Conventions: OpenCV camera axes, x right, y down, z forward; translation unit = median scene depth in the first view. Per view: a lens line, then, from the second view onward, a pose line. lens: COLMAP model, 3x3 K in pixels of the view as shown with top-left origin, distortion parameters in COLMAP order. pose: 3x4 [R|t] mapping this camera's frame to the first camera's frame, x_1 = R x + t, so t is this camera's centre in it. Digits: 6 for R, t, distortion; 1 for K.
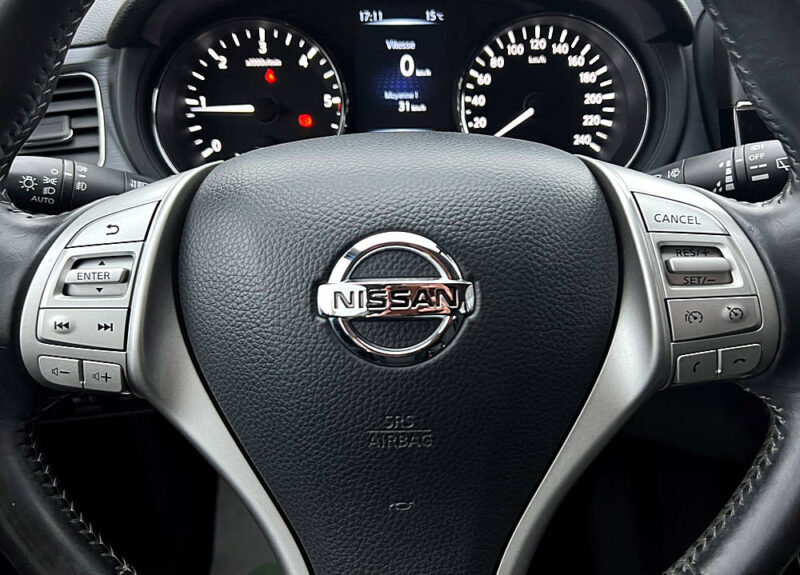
lens RADIAL K [[753.2, 0, 412.8], [0, 753.2, 264.6], [0, 0, 1]] dist [0.013620, 0.000000]
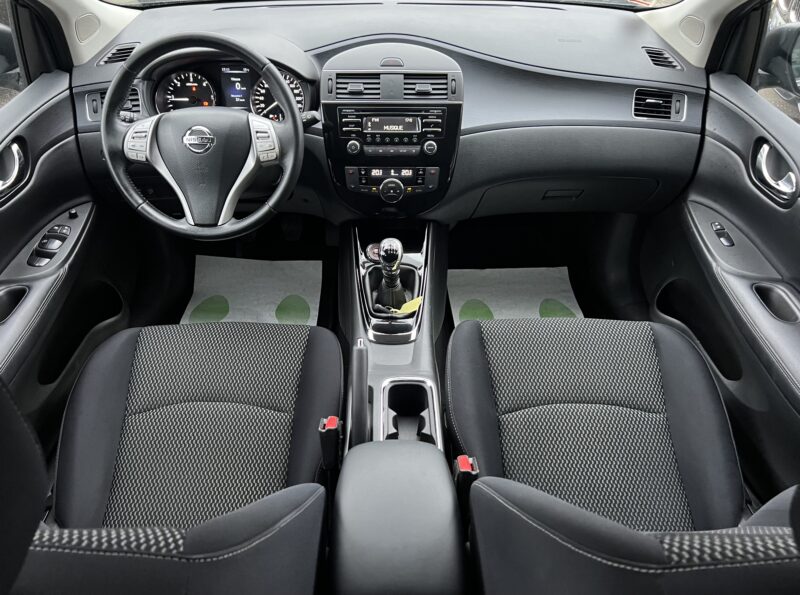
lens RADIAL K [[607.7, 0, 392.4], [0, 607.7, 302.6], [0, 0, 1]] dist [0.042650, -0.048027]
pose [[0.999658, 0.023186, -0.012097, 0.685925], [-0.021567, 0.992525, 0.120122, 0.308194], [0.014791, -0.119820, 0.992685, -1.616797]]
